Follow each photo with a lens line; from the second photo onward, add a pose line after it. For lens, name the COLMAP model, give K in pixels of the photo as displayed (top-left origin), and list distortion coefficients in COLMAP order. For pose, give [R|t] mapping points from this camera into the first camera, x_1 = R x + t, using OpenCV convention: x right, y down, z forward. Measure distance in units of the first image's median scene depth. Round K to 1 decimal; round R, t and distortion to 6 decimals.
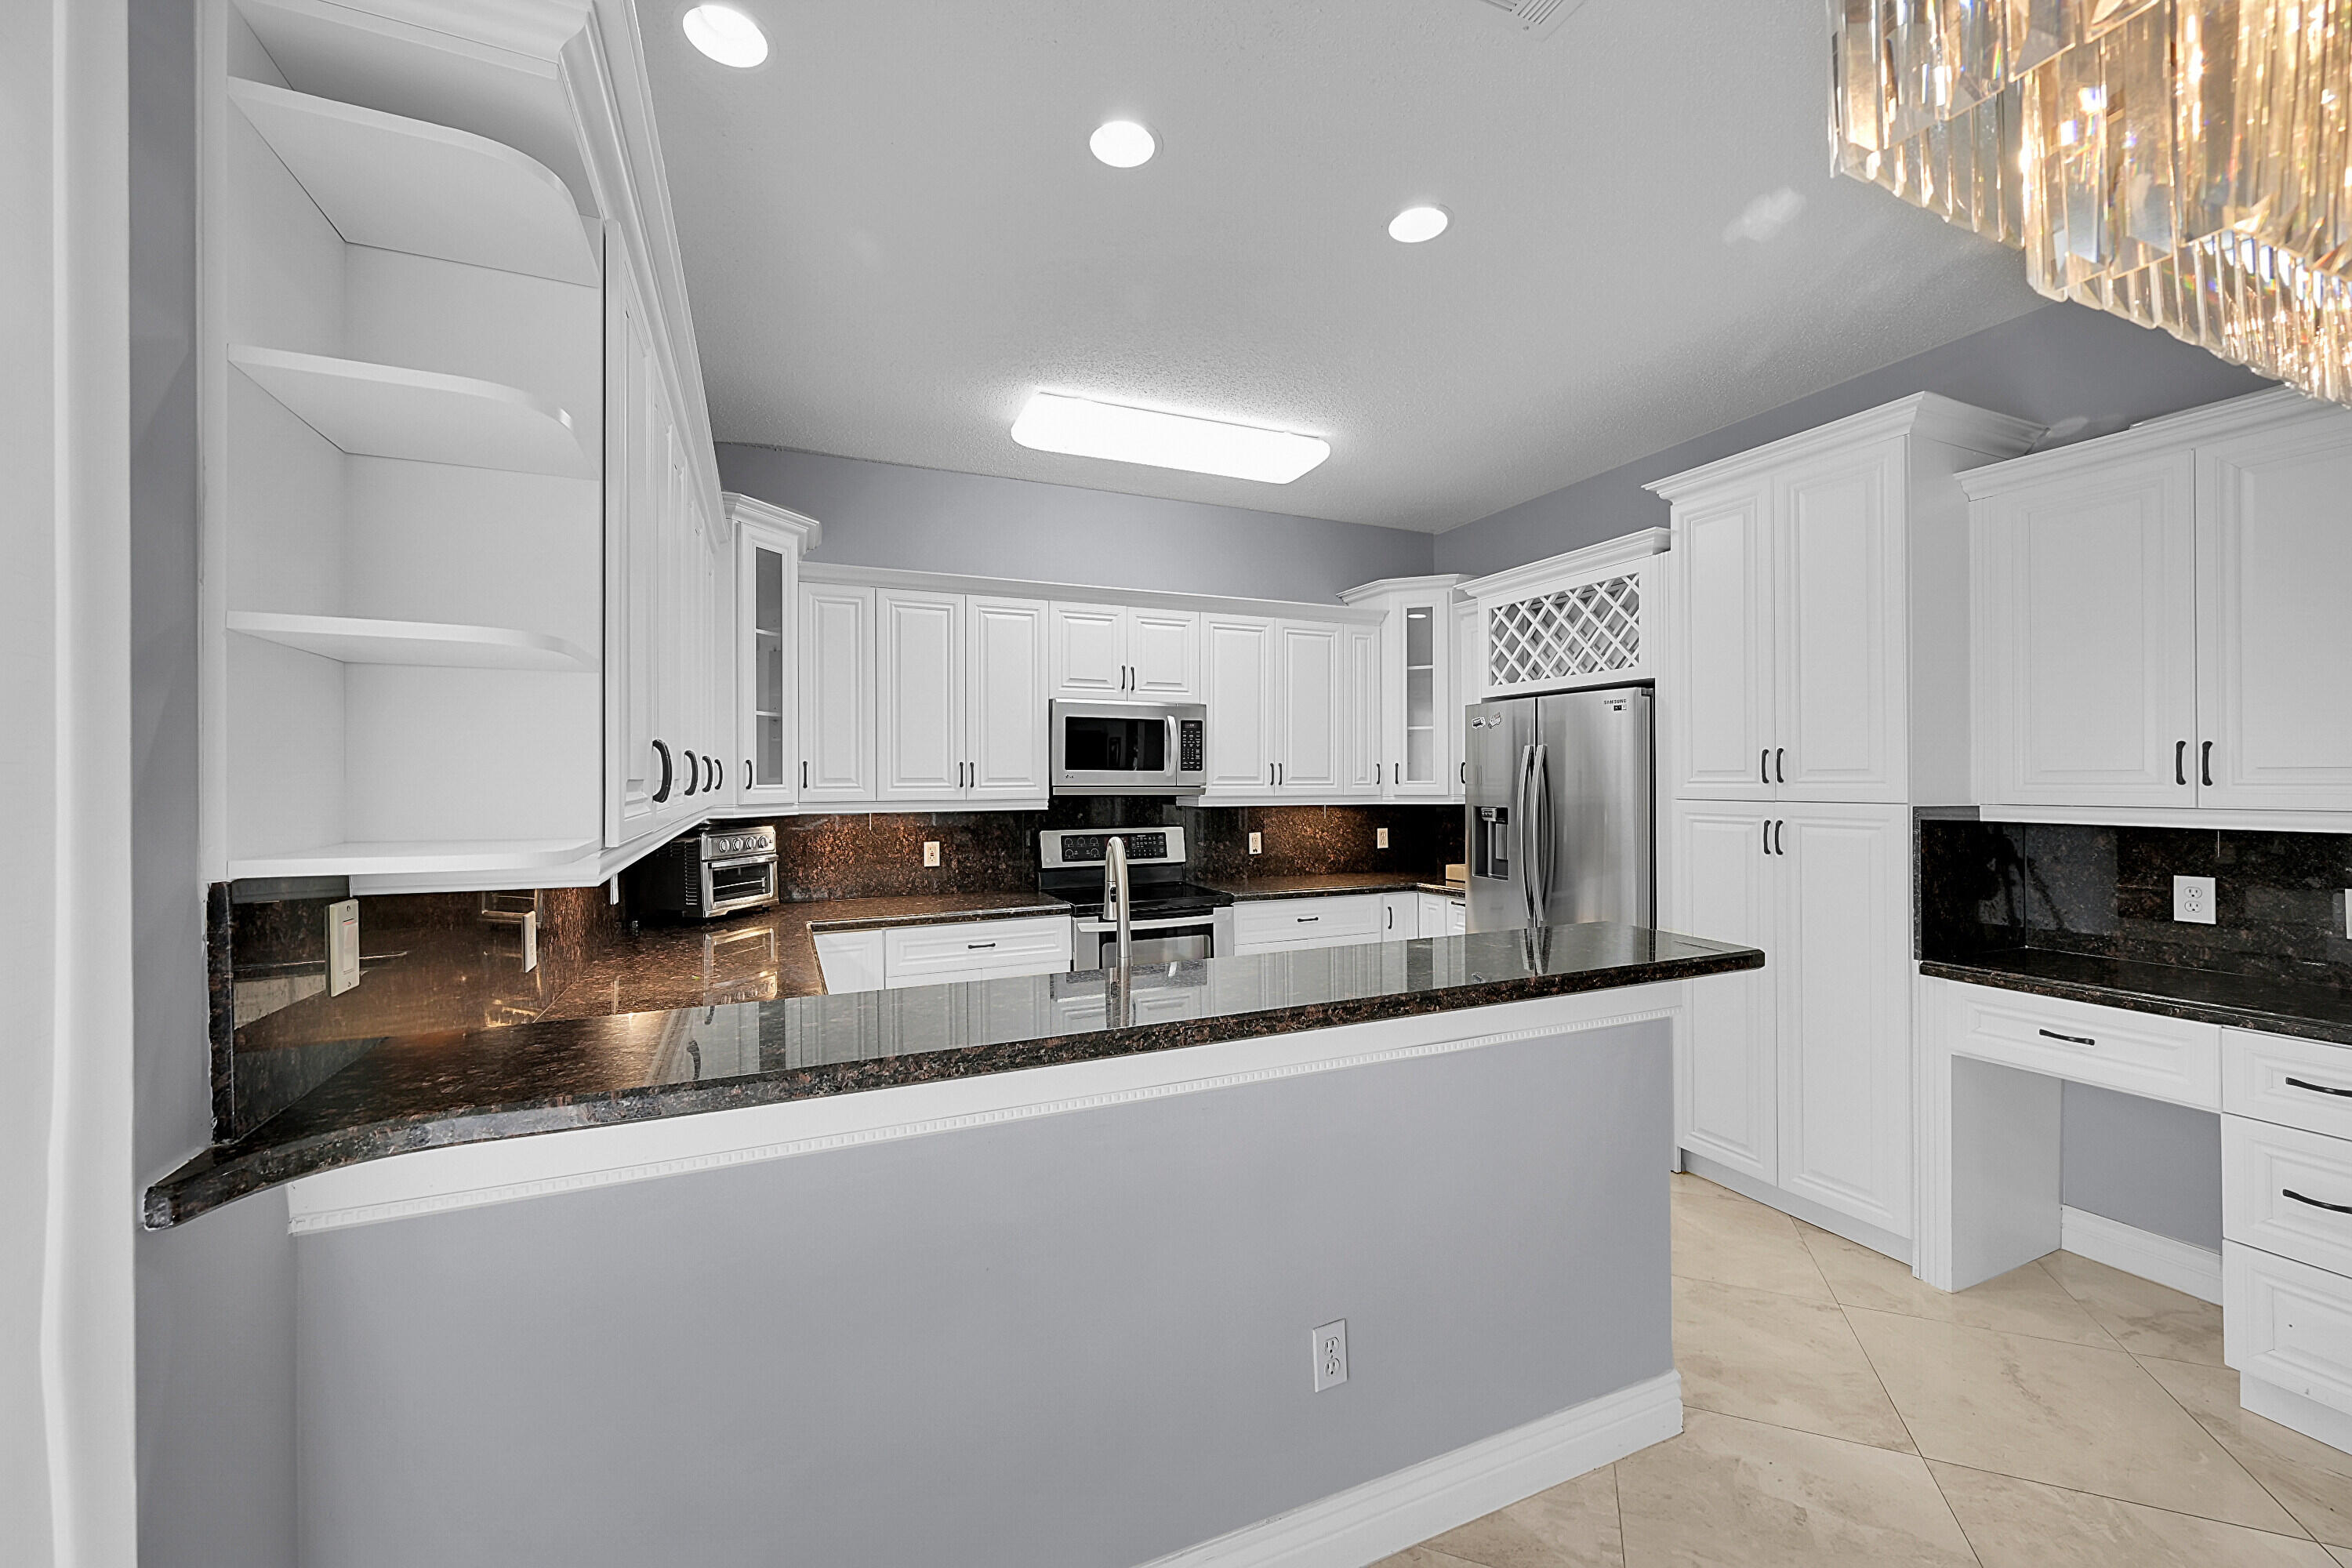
lens RADIAL K [[922.3, 0, 1184.8], [0, 922.3, 778.2], [0, 0, 1]] dist [-0.001058, -0.000807]
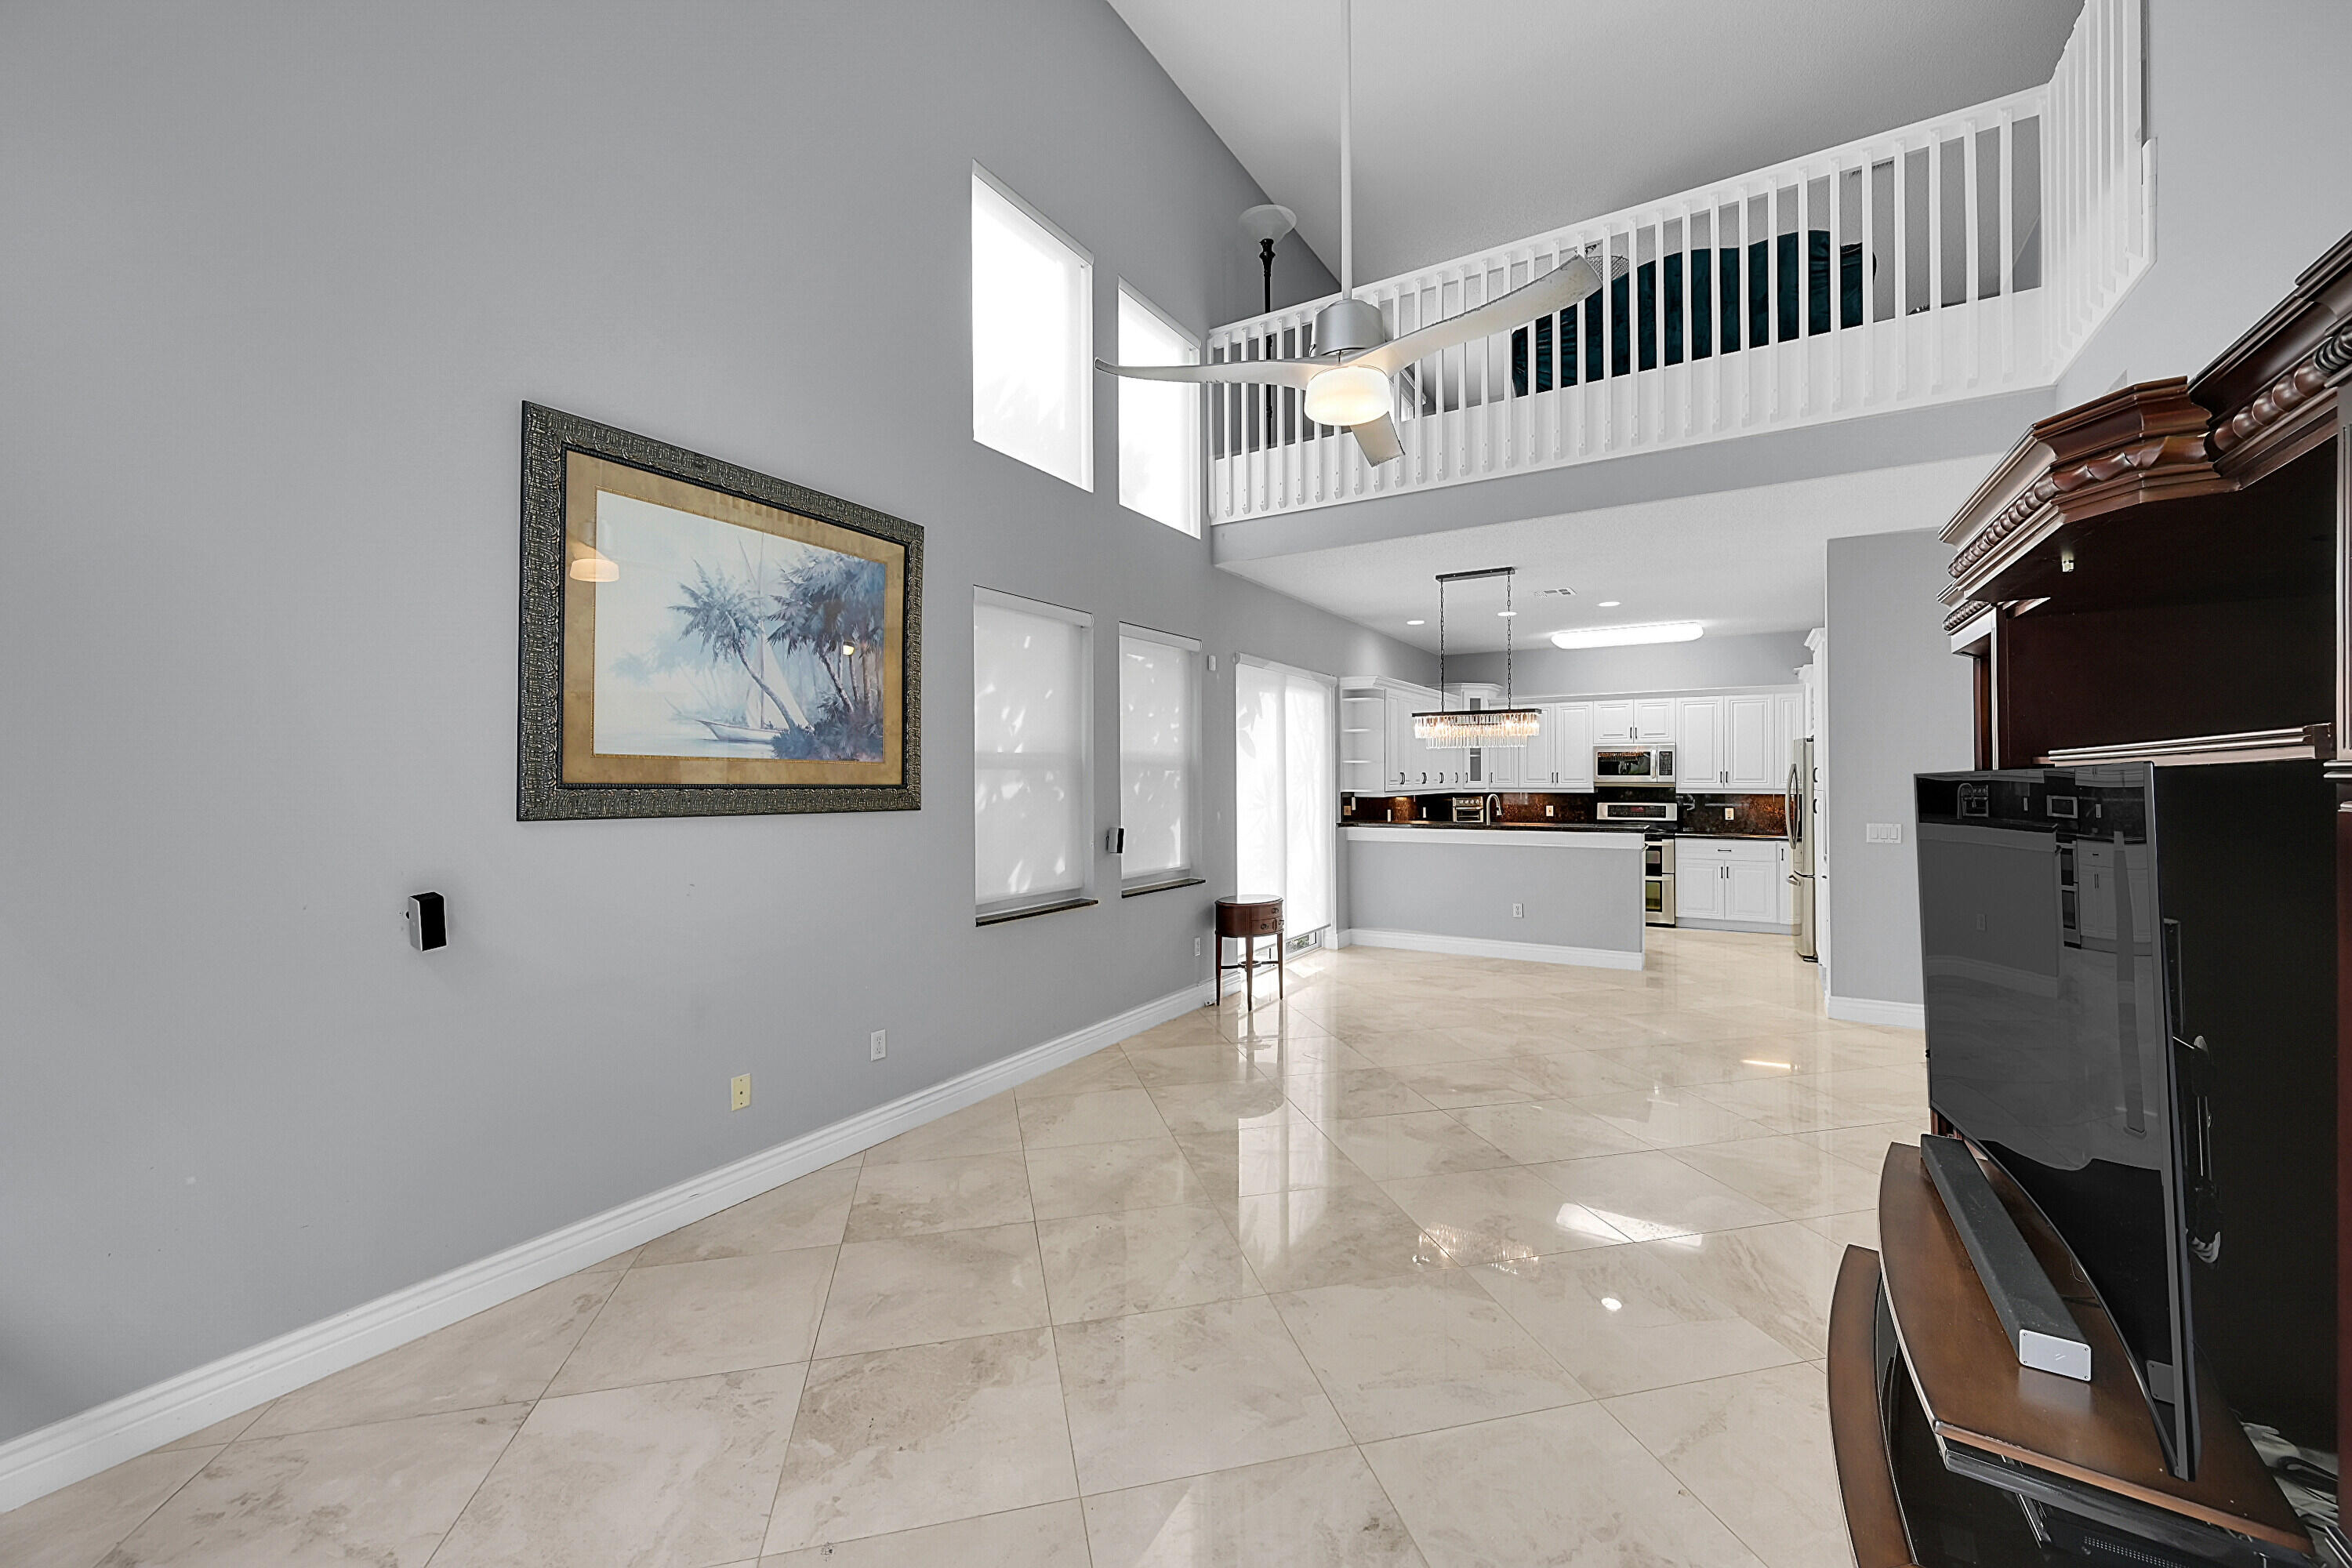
lens RADIAL K [[922.3, 0, 1185.7], [0, 922.3, 779.6], [0, 0, 1]] dist [-0.001058, -0.000807]
pose [[0.570972, 0.003250, -0.820963, 1.232146], [0.000851, 0.999989, 0.004551, -0.010940], [0.820969, -0.003297, 0.570963, -1.215759]]
